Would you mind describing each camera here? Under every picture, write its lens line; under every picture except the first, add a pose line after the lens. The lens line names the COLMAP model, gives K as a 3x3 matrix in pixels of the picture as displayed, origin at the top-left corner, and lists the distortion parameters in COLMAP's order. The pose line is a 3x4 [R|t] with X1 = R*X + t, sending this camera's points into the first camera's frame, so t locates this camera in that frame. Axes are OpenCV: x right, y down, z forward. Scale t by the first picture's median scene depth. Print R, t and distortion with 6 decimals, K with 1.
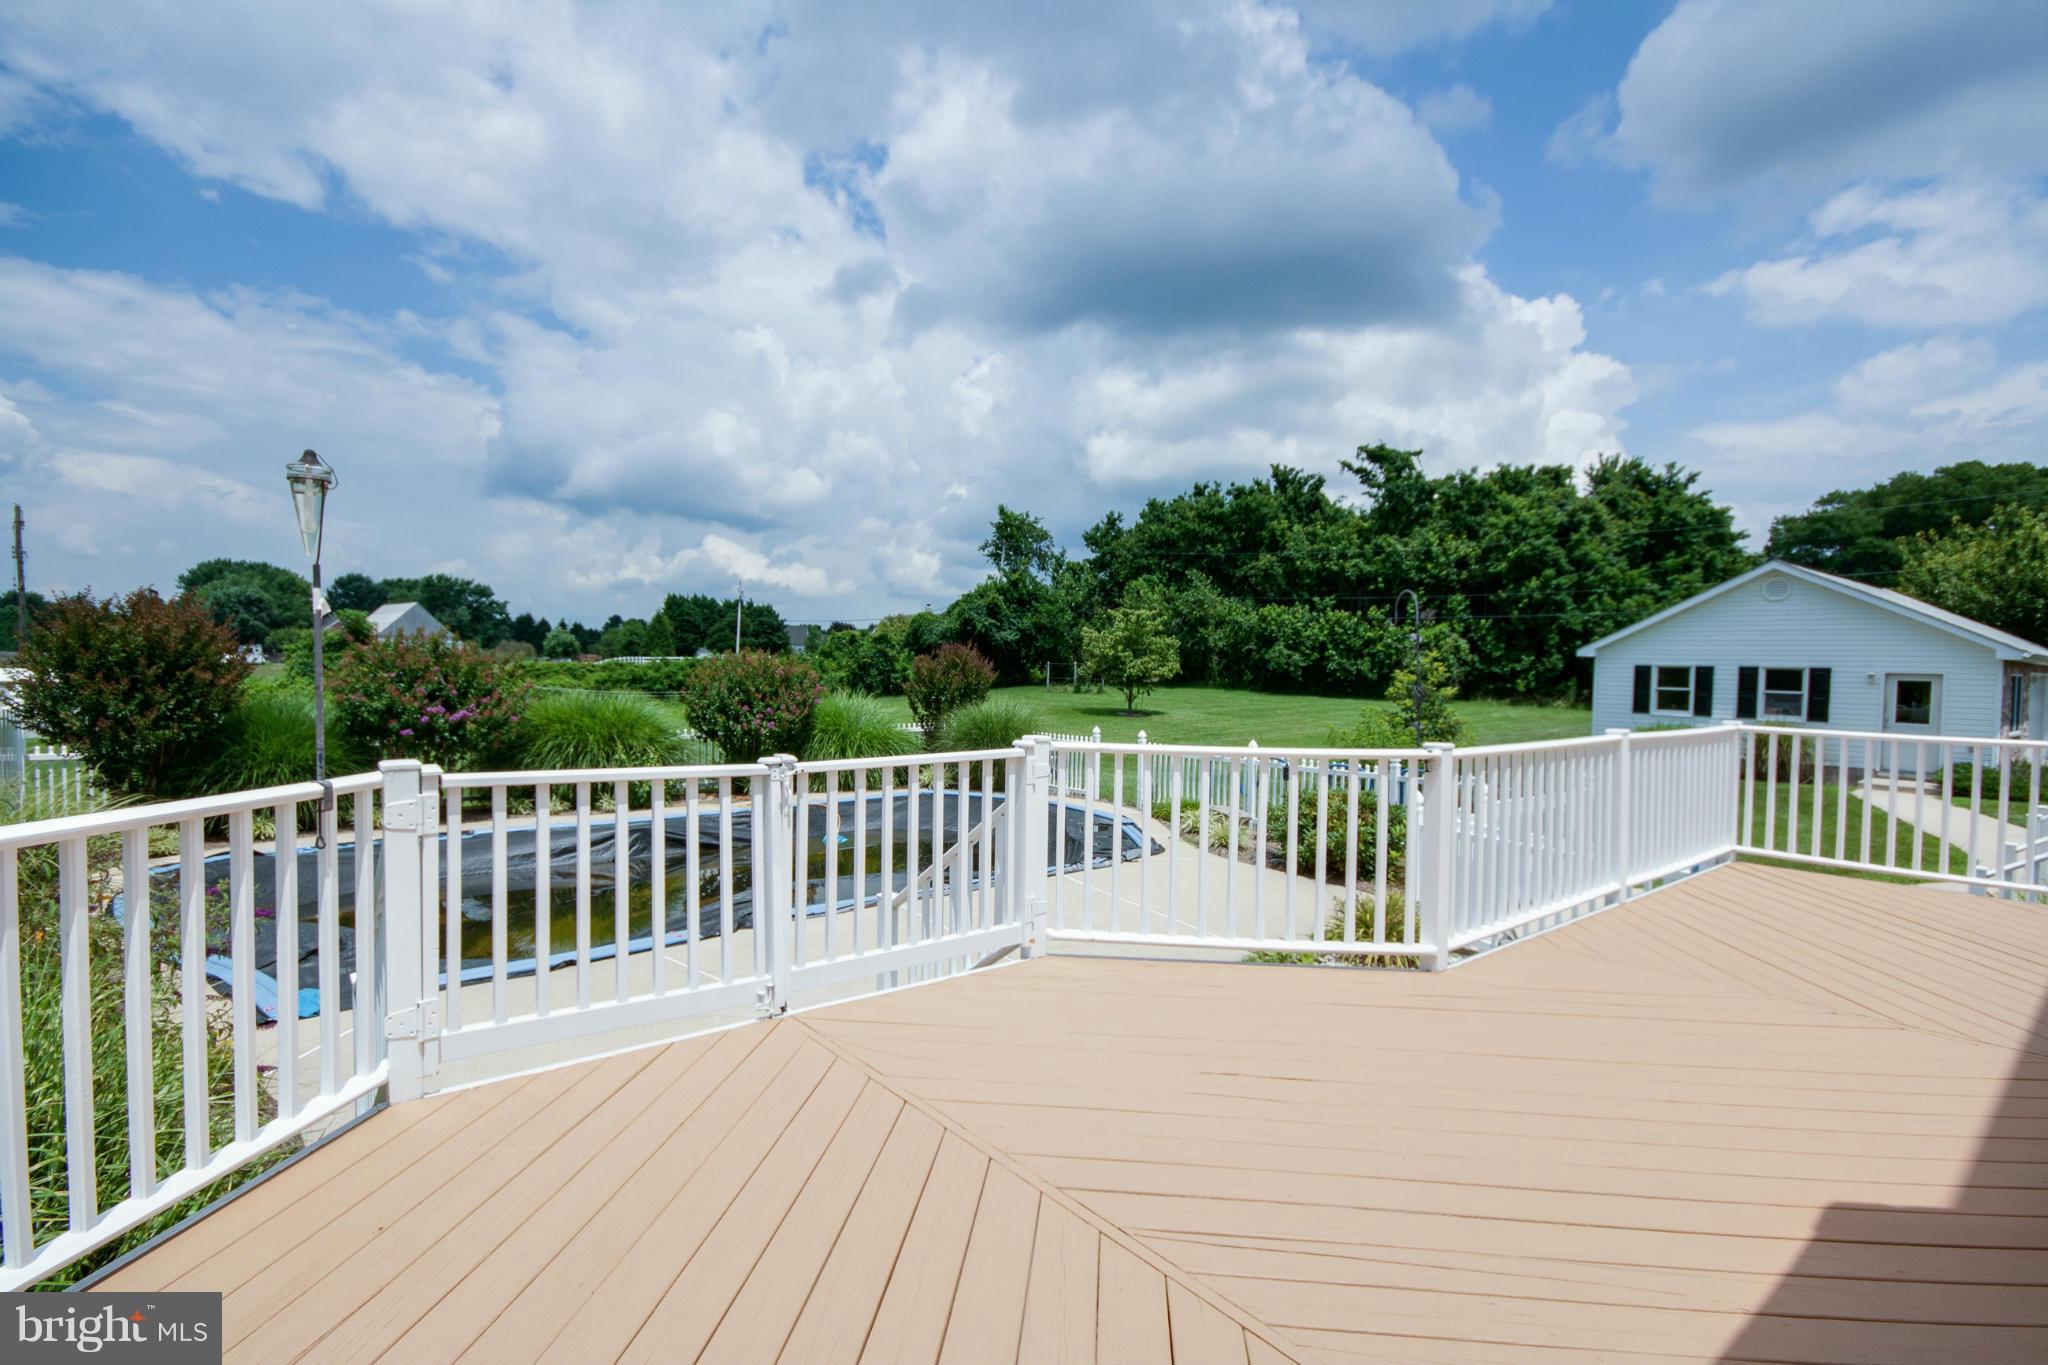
lens RADIAL K [[951.6, 0, 1033.2], [0, 951.6, 692.8], [0, 0, 1]] dist [0.002524, -0.009438]
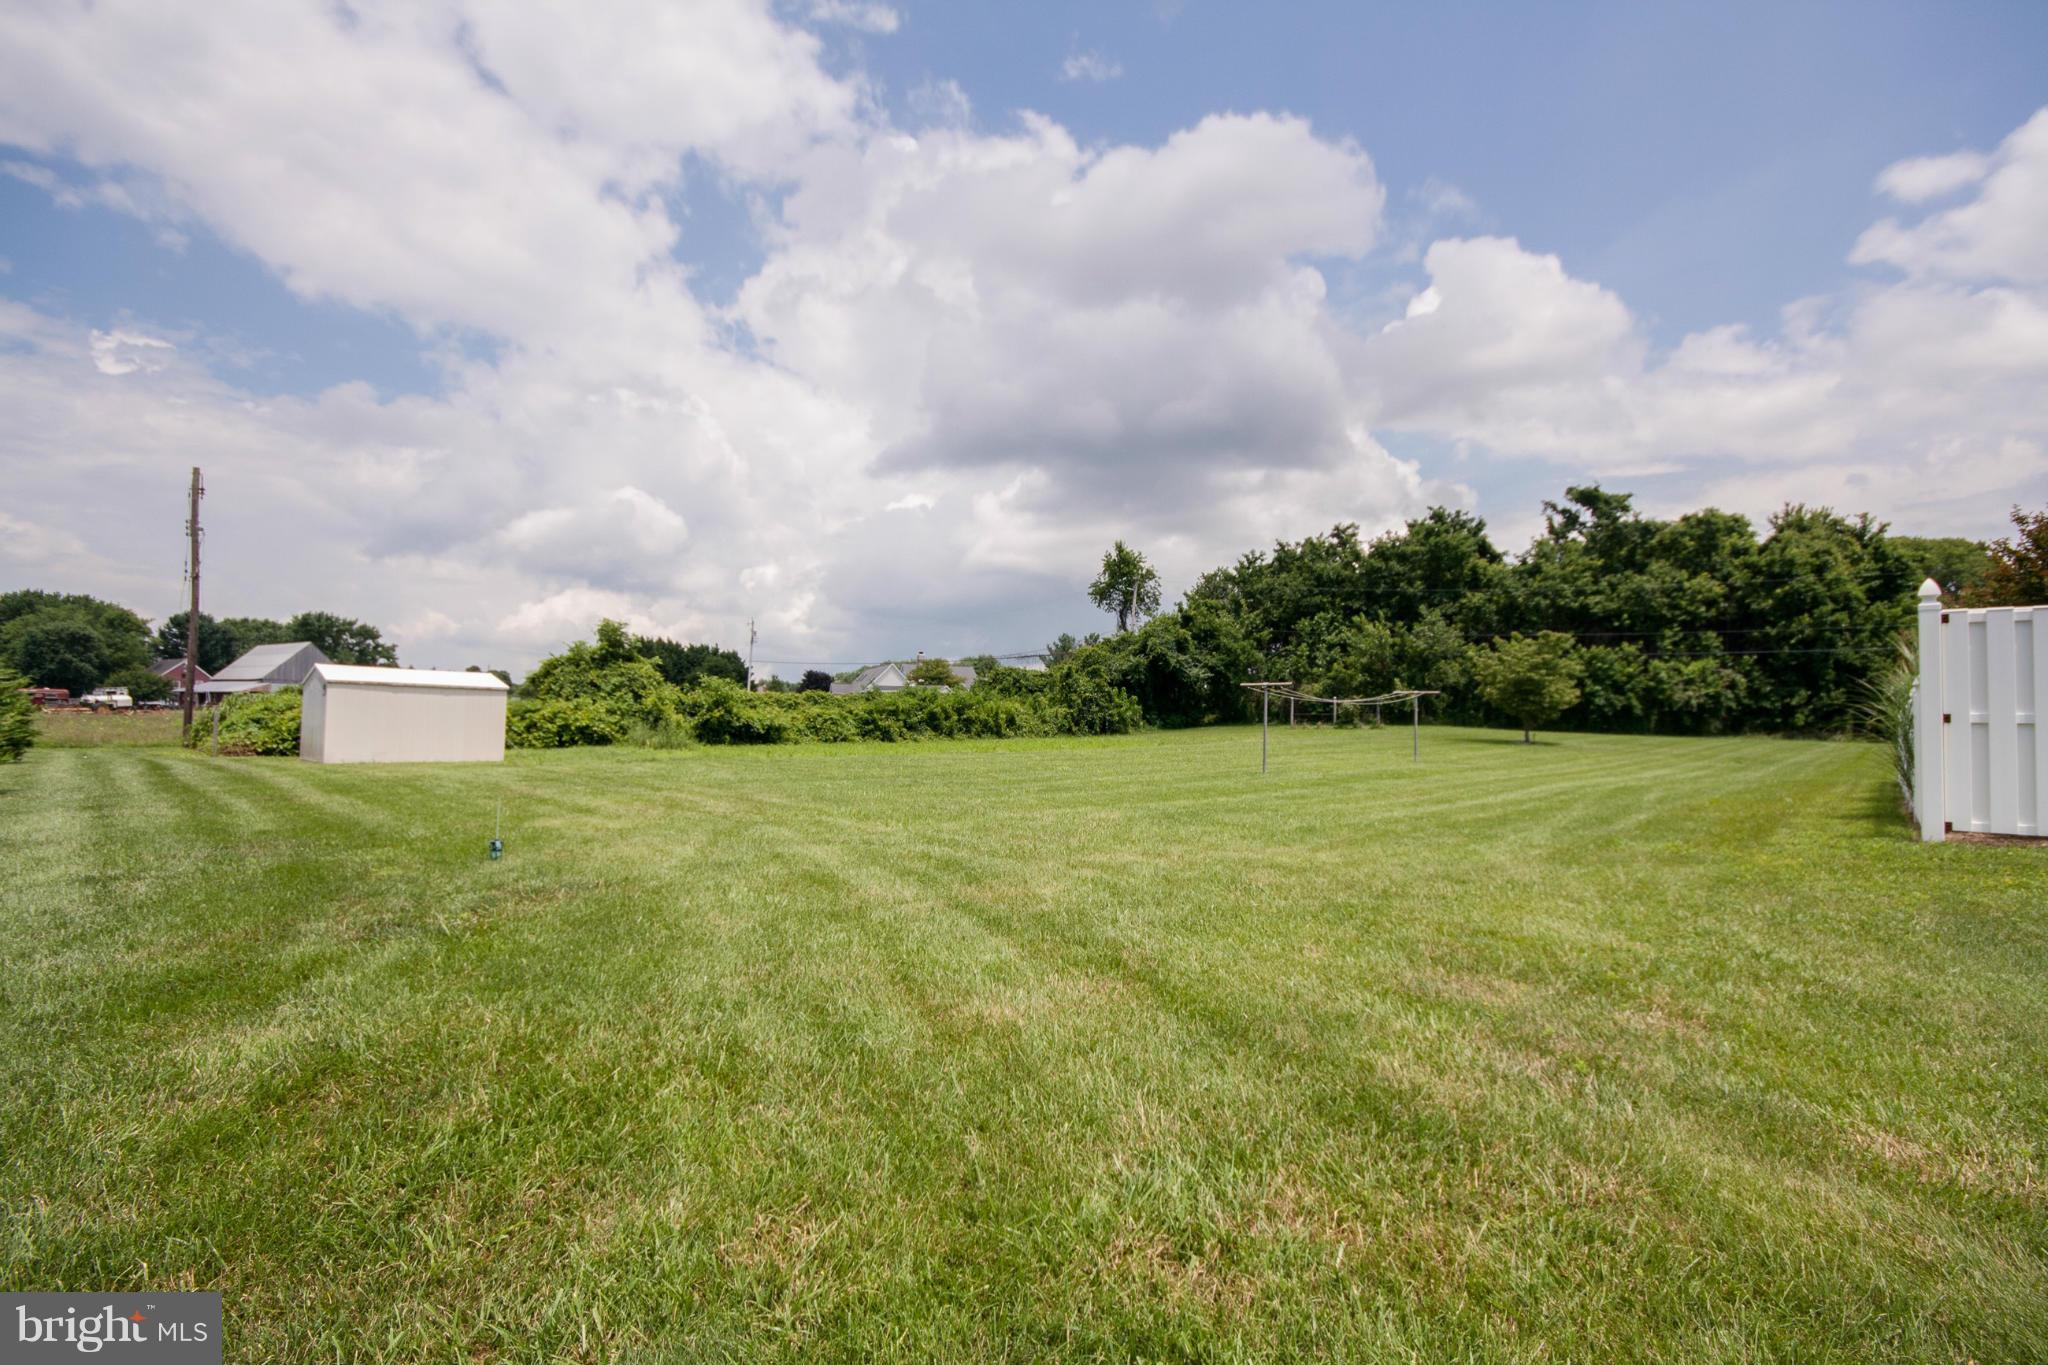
lens RADIAL K [[951.6, 0, 1033.2], [0, 951.6, 692.8], [0, 0, 1]] dist [0.002524, -0.009438]
pose [[0.986798, 0.008336, 0.161740, -0.381031], [0.001998, 0.997972, -0.063625, 0.021974], [-0.161943, 0.063108, 0.984780, 0.110443]]
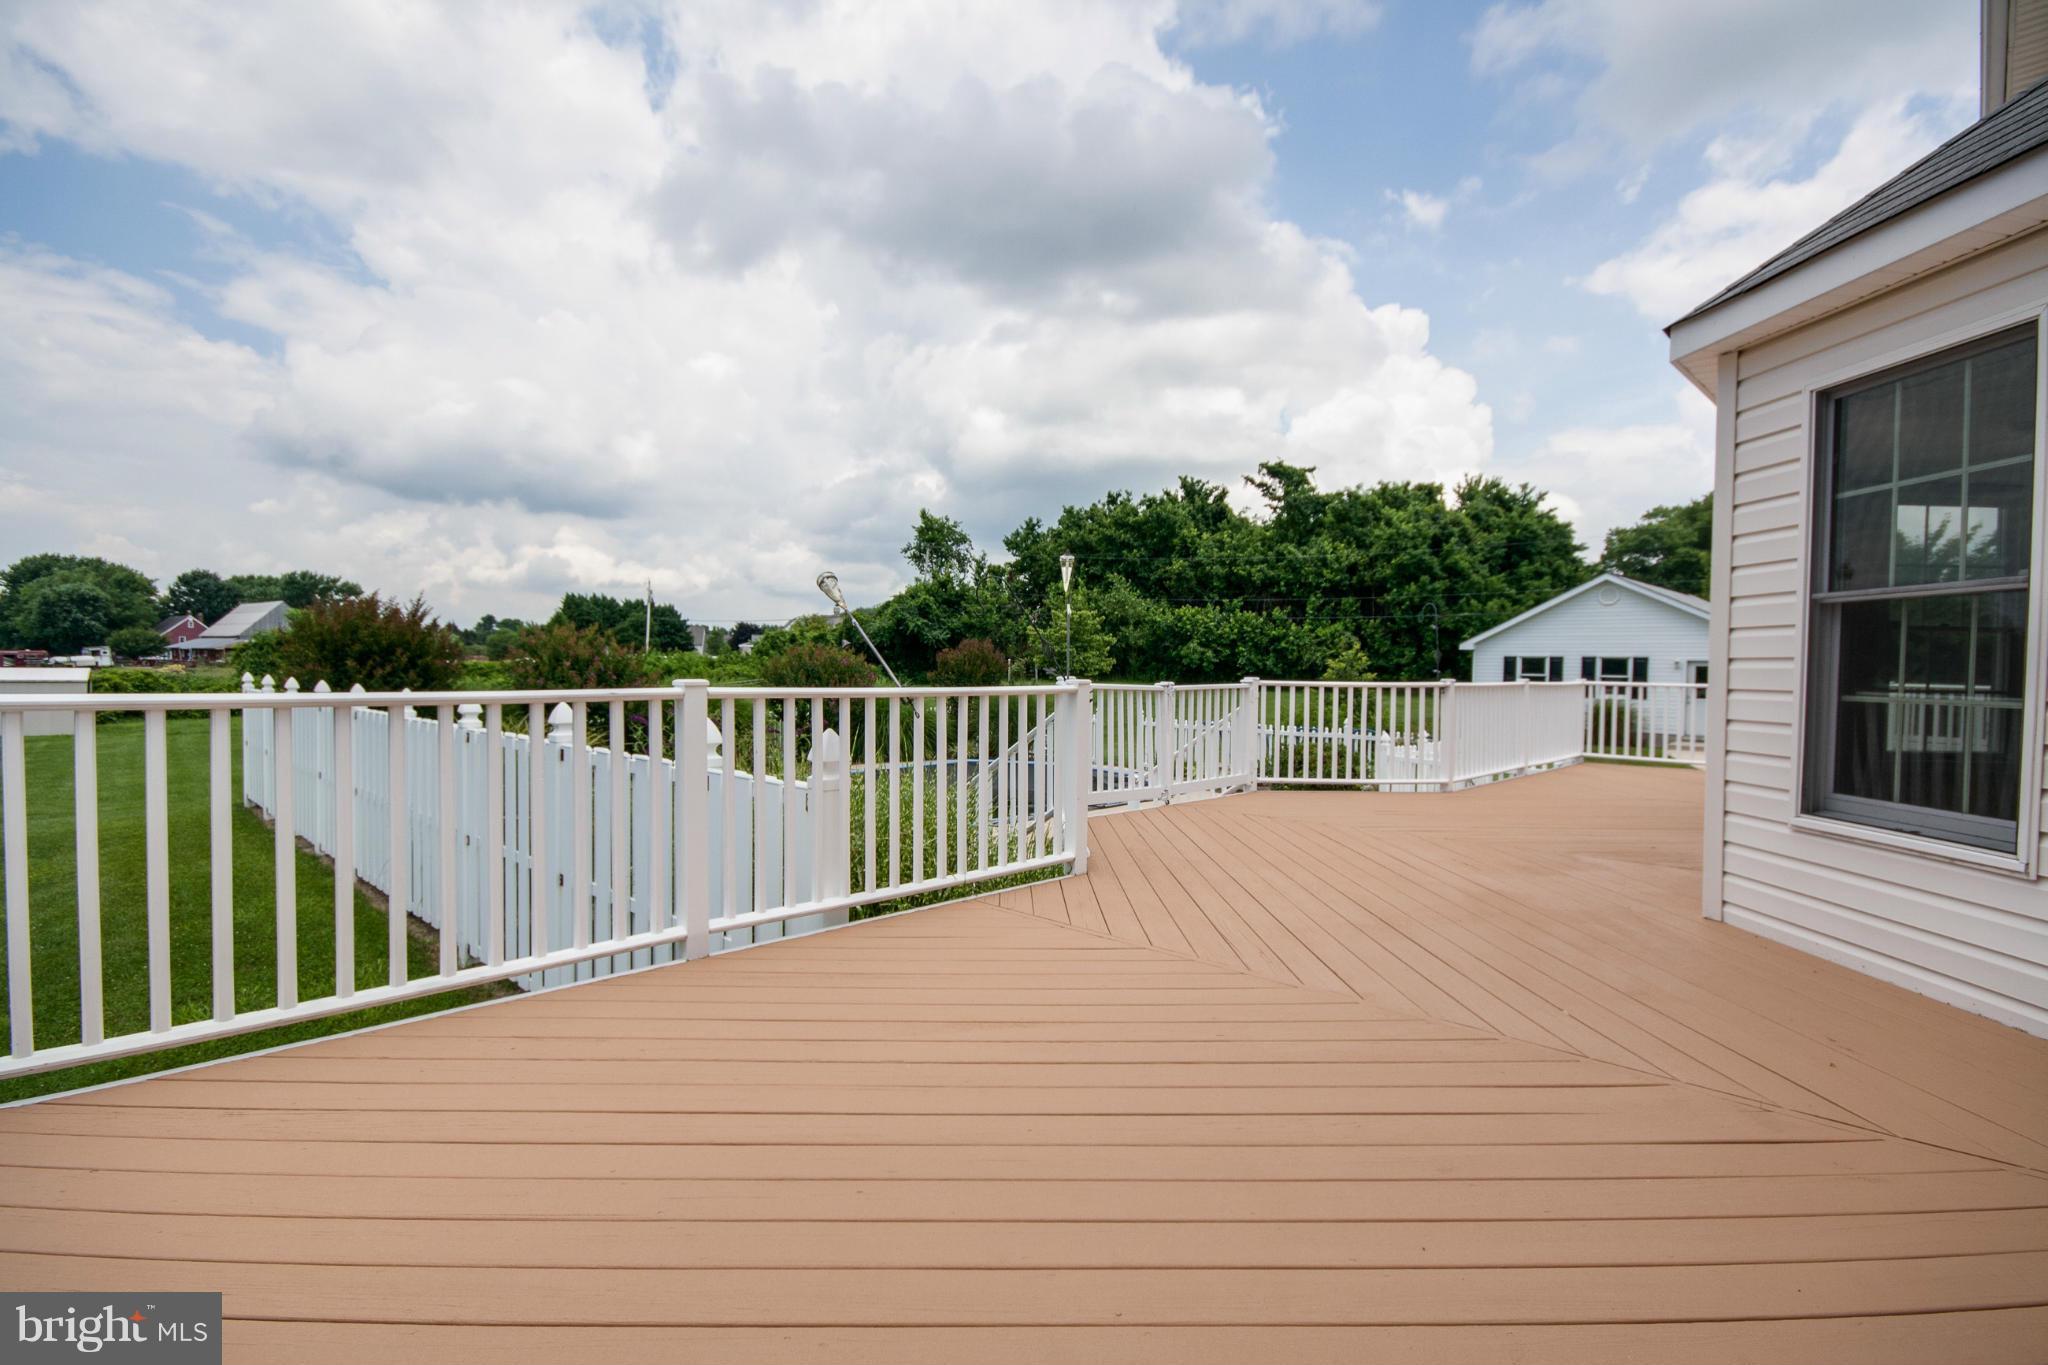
lens RADIAL K [[951.6, 0, 1033.2], [0, 951.6, 692.8], [0, 0, 1]] dist [0.002524, -0.009438]
pose [[0.993131, -0.008405, 0.116702, -0.052066], [0.008424, 0.999964, 0.000330, 0.005724], [-0.116701, 0.000656, 0.993167, -0.068871]]
